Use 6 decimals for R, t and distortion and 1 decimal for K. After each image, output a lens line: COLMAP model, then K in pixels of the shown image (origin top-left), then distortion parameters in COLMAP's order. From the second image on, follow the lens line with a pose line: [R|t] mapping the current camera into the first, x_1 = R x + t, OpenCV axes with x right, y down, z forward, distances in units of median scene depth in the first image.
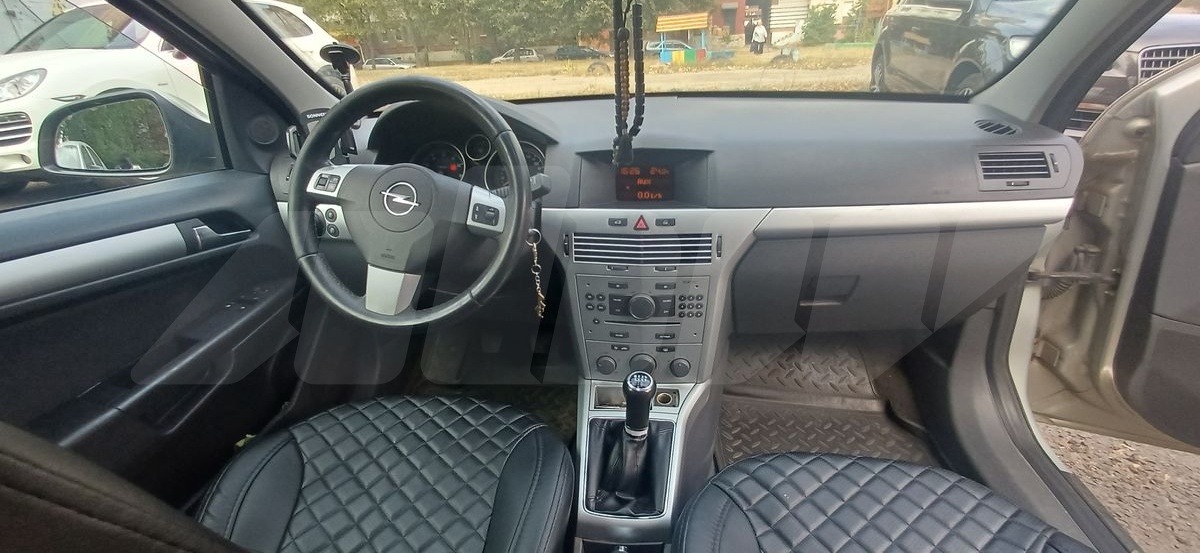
lens RADIAL K [[552.0, 0, 600.0], [0, 552.0, 276.5], [0, 0, 1]] dist [0.000929, 0.001288]
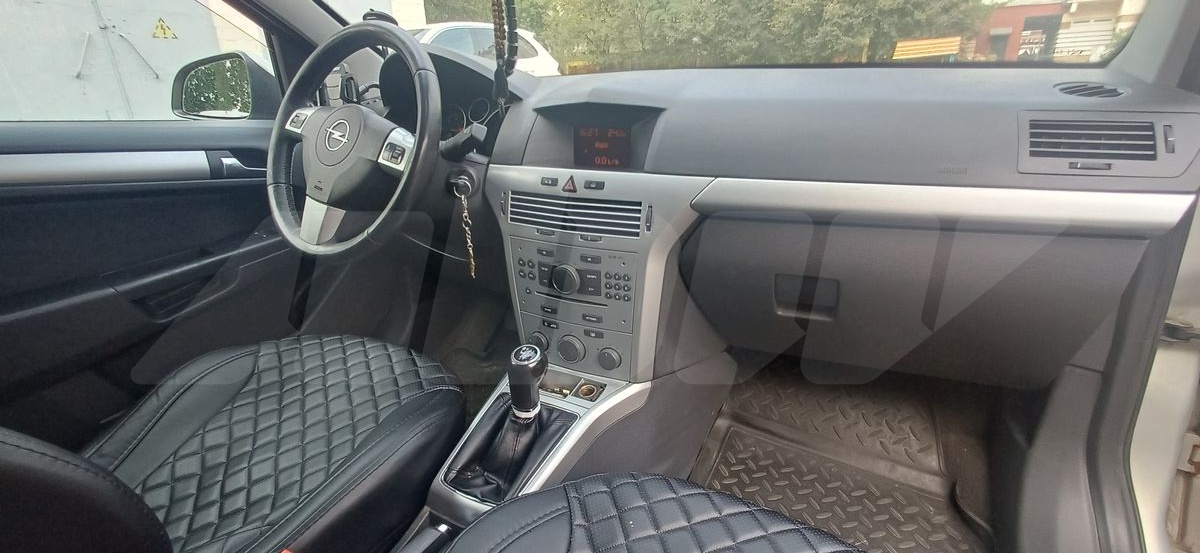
lens RADIAL K [[552.0, 0, 600.0], [0, 552.0, 276.5], [0, 0, 1]] dist [0.000929, 0.001288]
pose [[0.926389, 0.136365, -0.351010, 0.440921], [-0.152699, 0.988087, -0.019138, 0.059122], [0.344219, 0.071328, 0.936176, 0.184299]]
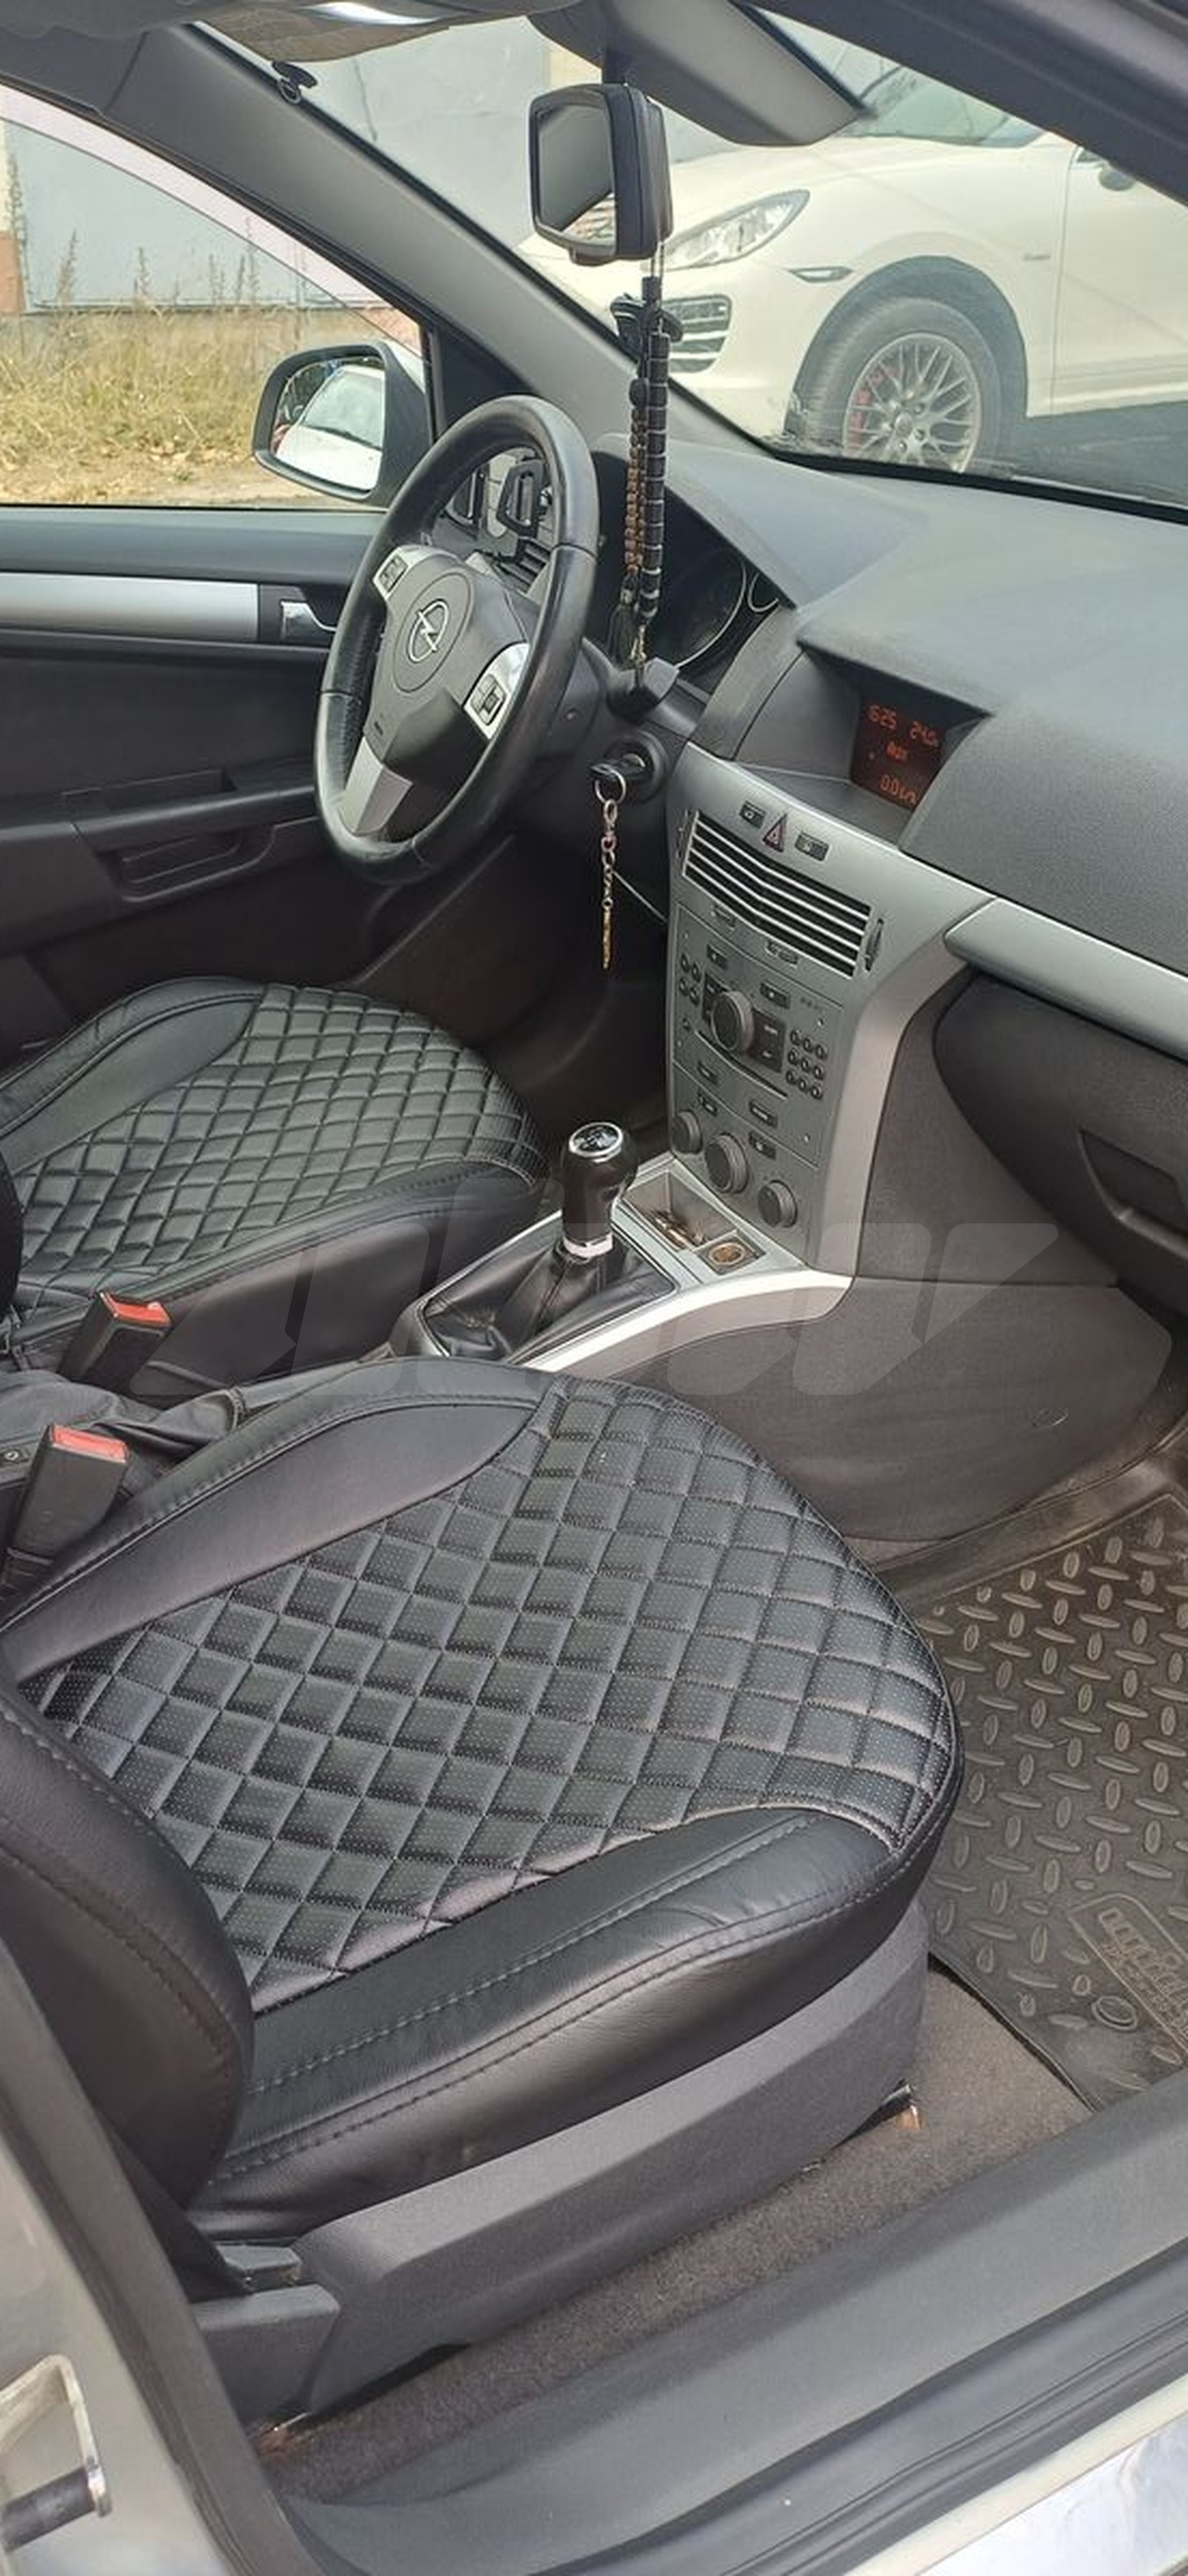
lens RADIAL K [[1941.9, 0, 590.1], [0, 1941.9, 1263.2], [0, 0, 1]] dist [0.098956, -0.174690]
pose [[0.568999, 0.458966, -0.682342, 1.154618], [-0.365584, 0.884434, 0.290042, -0.182411], [0.736606, 0.084420, 0.671033, -0.101318]]
